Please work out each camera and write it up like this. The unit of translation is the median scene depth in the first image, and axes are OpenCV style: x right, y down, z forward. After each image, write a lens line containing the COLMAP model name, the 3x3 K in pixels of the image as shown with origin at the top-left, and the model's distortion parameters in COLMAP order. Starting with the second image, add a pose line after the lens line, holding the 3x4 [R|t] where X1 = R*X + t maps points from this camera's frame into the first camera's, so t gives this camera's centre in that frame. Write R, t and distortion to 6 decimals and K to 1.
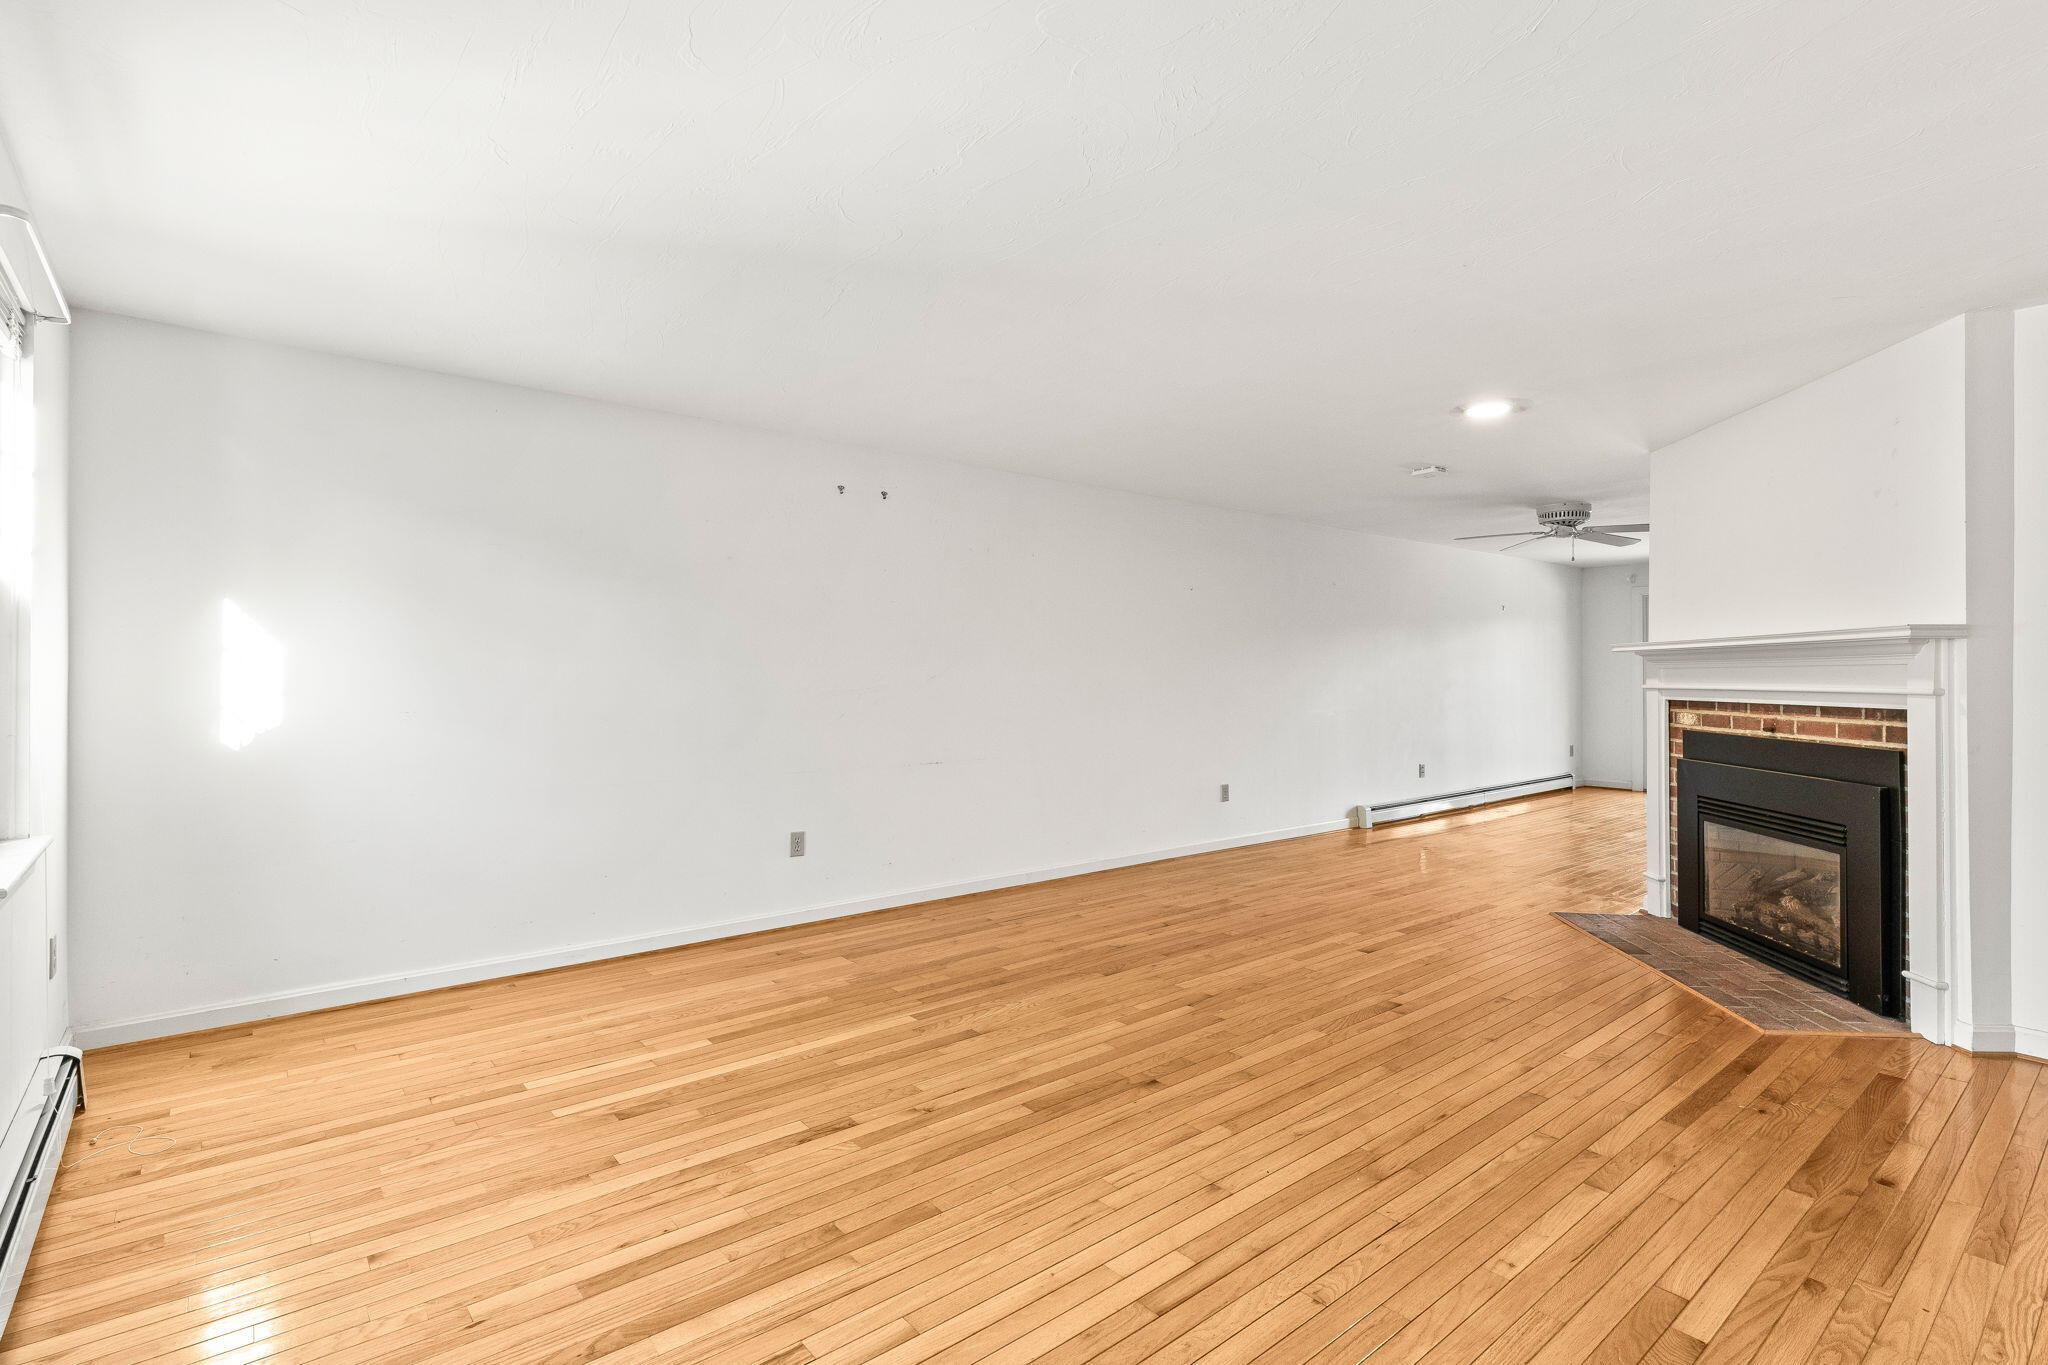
lens RADIAL K [[966.3, 0, 1061.5], [0, 966.3, 661.7], [0, 0, 1]] dist [0.003610, 0.000105]
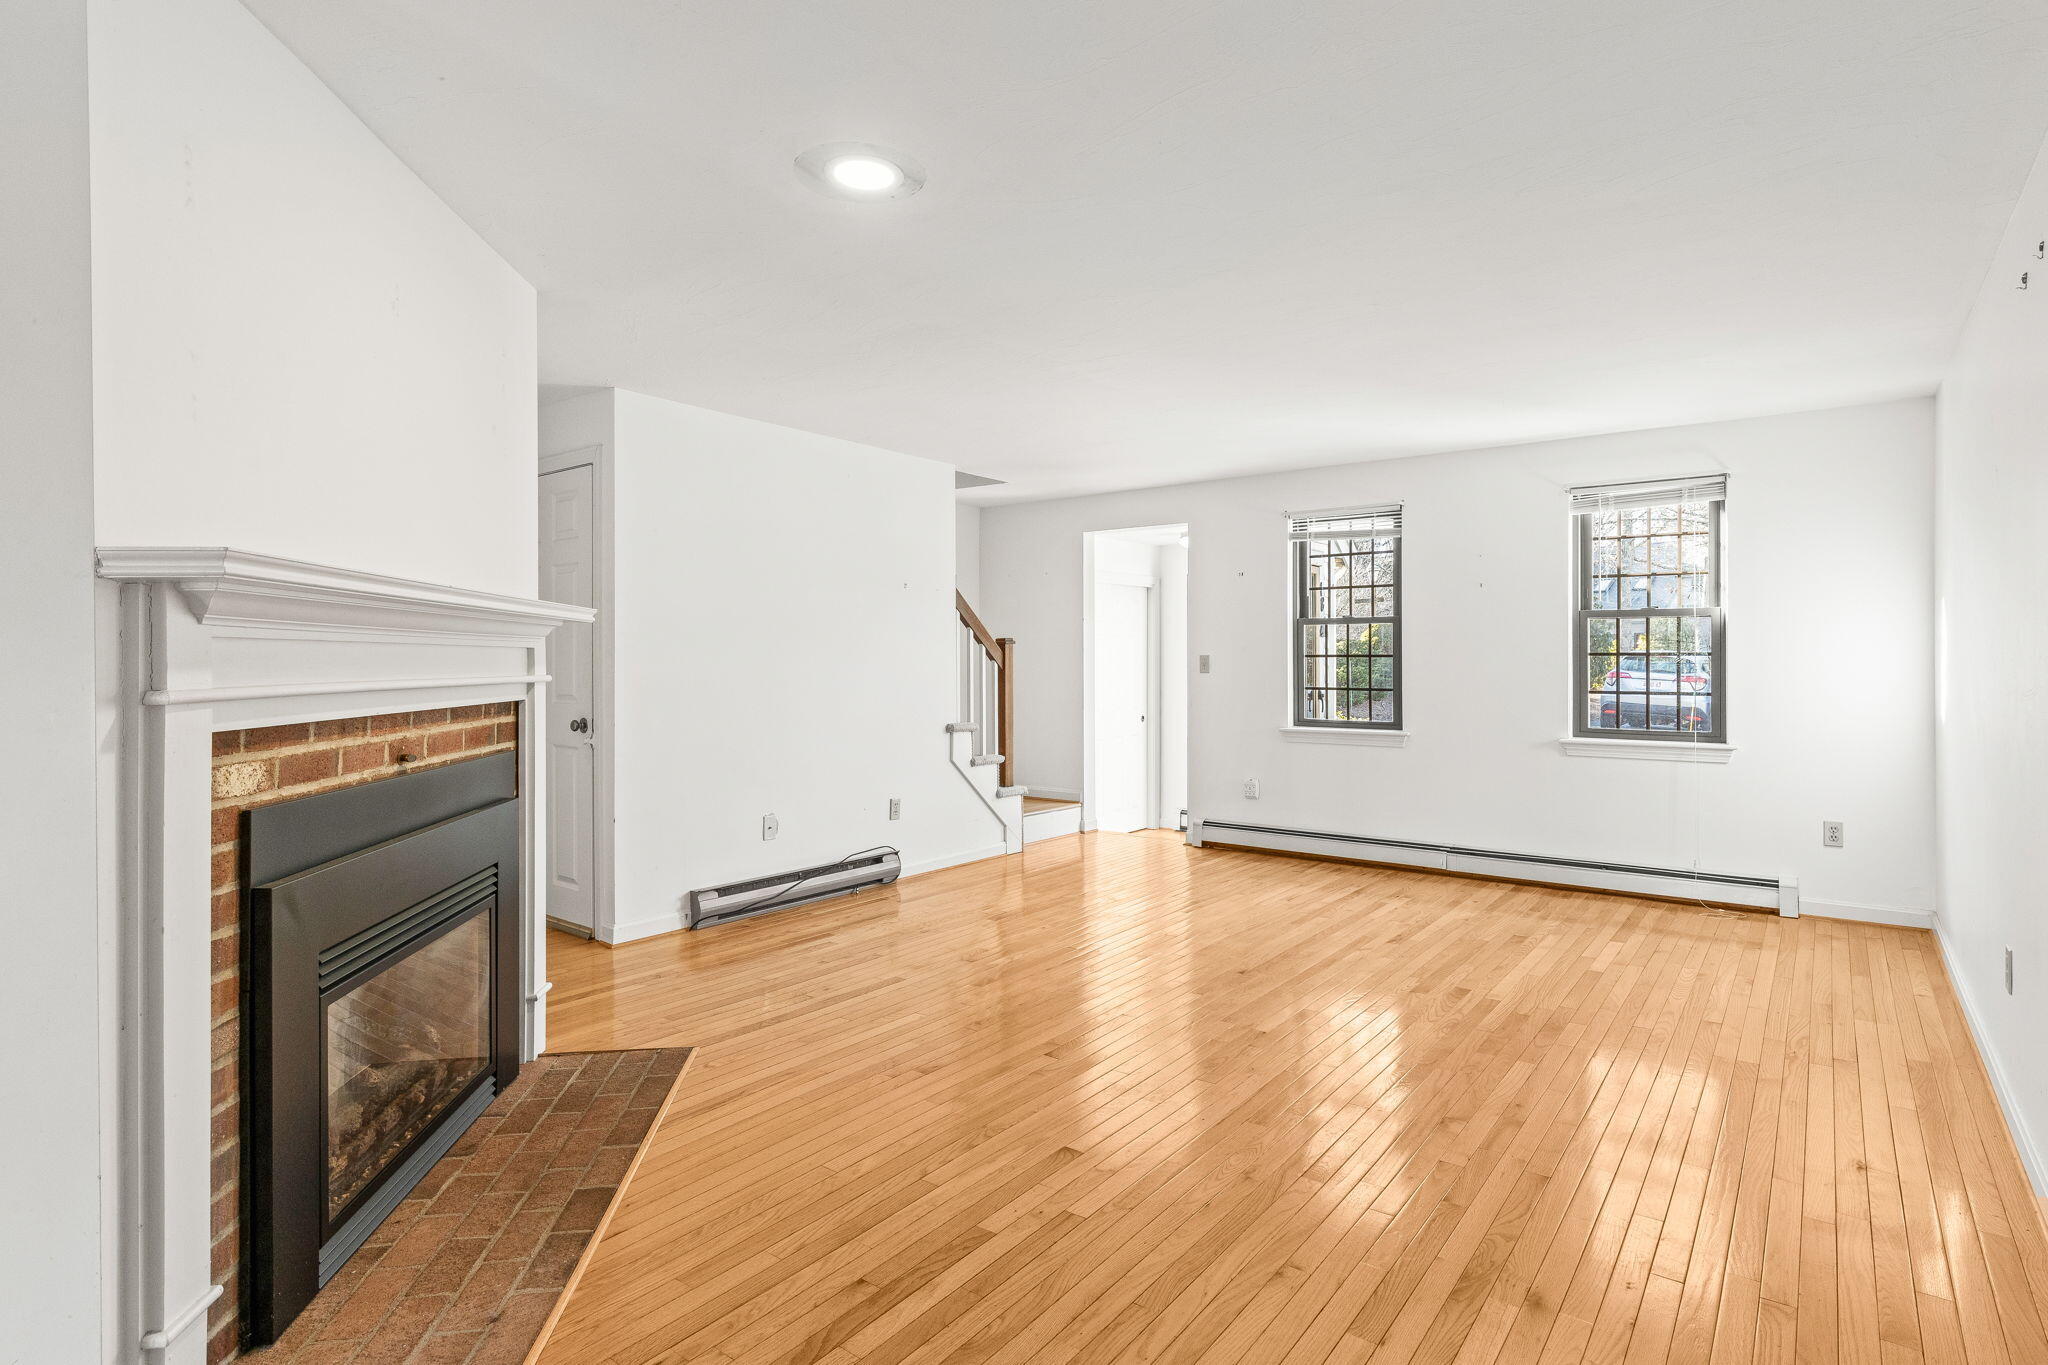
lens RADIAL K [[969.9, 0, 1025.6], [0, 969.9, 680.5], [0, 0, 1]] dist [0.001589, -0.000568]
pose [[-0.975534, -0.023153, -0.218626, 0.487146], [-0.022452, 0.999732, -0.005689, 0.019455], [0.218699, -0.000641, -0.975792, 1.561295]]
